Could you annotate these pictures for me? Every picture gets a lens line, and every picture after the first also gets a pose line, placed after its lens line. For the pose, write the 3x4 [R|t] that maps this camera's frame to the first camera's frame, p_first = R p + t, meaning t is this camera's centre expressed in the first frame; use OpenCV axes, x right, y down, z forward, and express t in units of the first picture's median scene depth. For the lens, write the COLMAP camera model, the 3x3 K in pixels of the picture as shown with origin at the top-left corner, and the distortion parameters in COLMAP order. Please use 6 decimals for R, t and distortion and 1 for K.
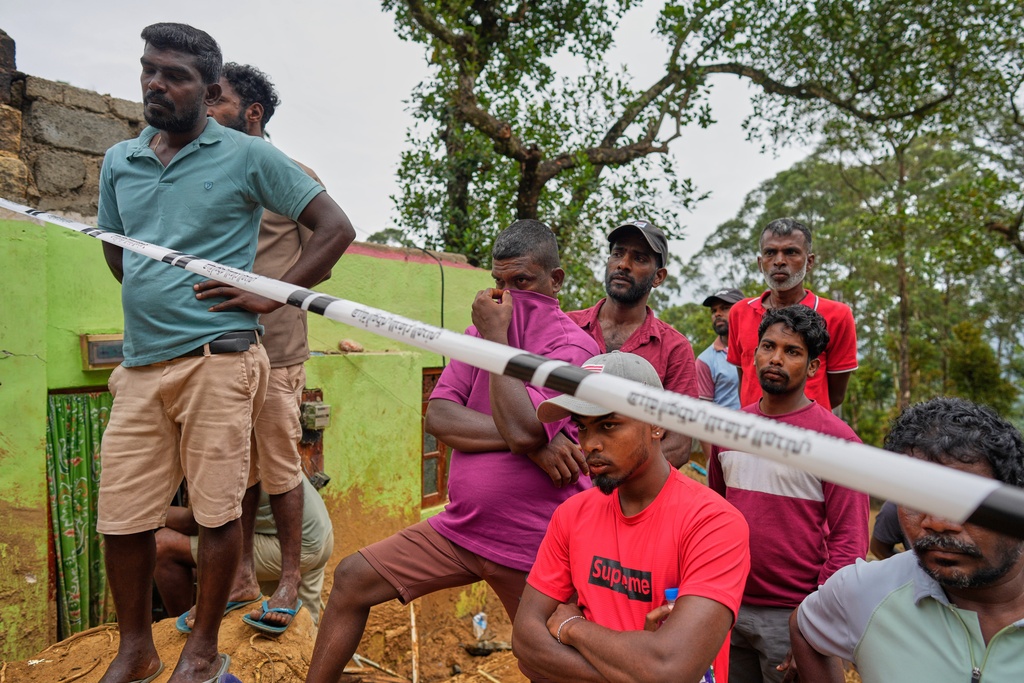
lens RADIAL K [[713.0, 0, 512.4], [0, 713.0, 339.3], [0, 0, 1]] dist [0.000012, 0.007383]
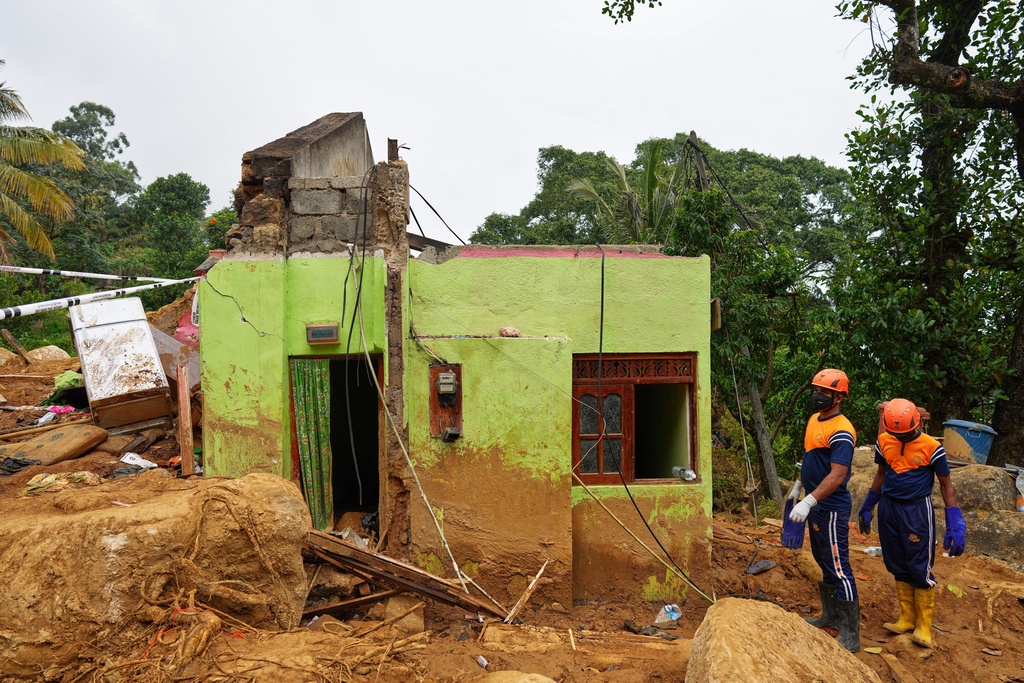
lens RADIAL K [[713.0, 0, 512.0], [0, 713.0, 345.1], [0, 0, 1]] dist [0.000012, 0.007383]
pose [[0.599431, -0.011680, -0.800342, 1.002645], [-0.001590, 0.999874, -0.015783, 0.067635], [0.800425, 0.010733, 0.599337, 0.370251]]
